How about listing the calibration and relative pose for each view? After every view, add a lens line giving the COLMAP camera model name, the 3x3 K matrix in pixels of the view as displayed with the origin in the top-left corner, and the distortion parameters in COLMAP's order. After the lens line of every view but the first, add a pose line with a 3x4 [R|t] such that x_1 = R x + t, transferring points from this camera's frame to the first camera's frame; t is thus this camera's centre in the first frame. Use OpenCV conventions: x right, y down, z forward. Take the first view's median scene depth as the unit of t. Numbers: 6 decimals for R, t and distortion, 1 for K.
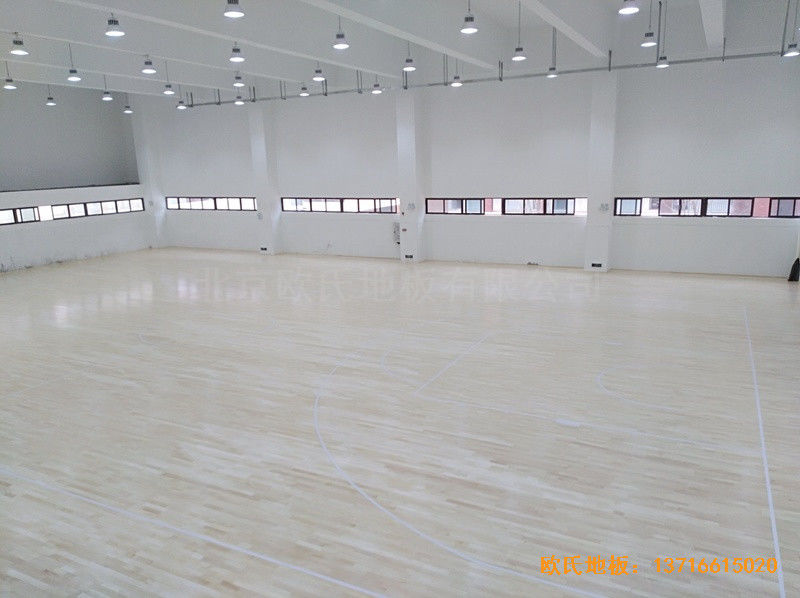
lens RADIAL K [[615.2, 0, 400.0], [0, 615.2, 299.0], [0, 0, 1]] dist [0.064963, -0.087536]
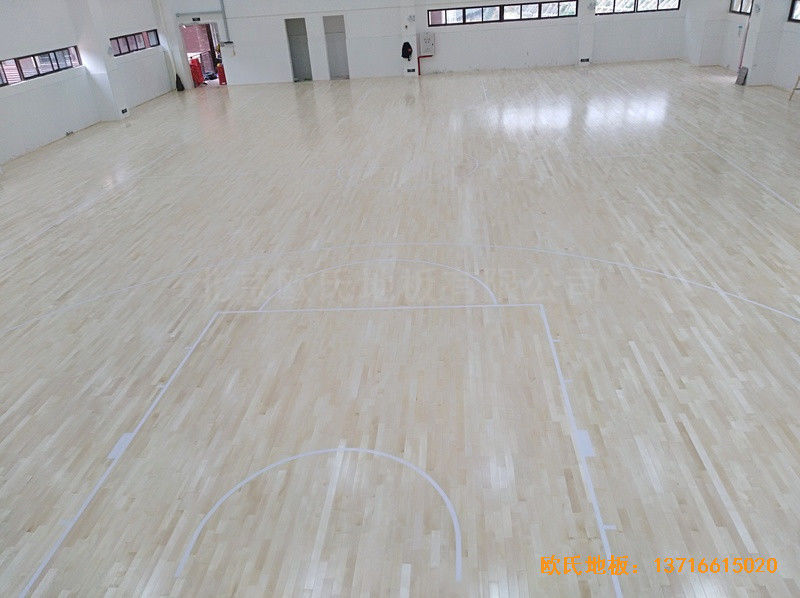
lens RADIAL K [[615.2, 0, 400.0], [0, 615.2, 299.0], [0, 0, 1]] dist [0.064963, -0.087536]
pose [[-0.401216, -0.374354, 0.835993, -0.774851], [0.281180, 0.818273, 0.501365, -0.171818], [-0.871759, 0.436220, -0.223044, 0.885456]]
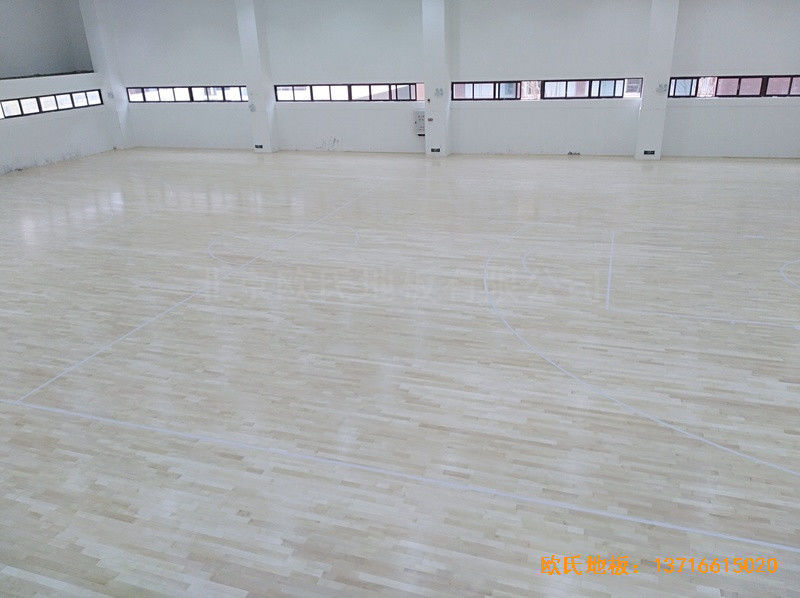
lens RADIAL K [[615.2, 0, 400.0], [0, 615.2, 299.0], [0, 0, 1]] dist [0.064963, -0.087536]
pose [[0.989024, -0.065150, 0.132614, -0.184585], [0.041750, 0.984188, 0.172134, -0.011792], [-0.141732, -0.164708, 0.976106, 0.078539]]
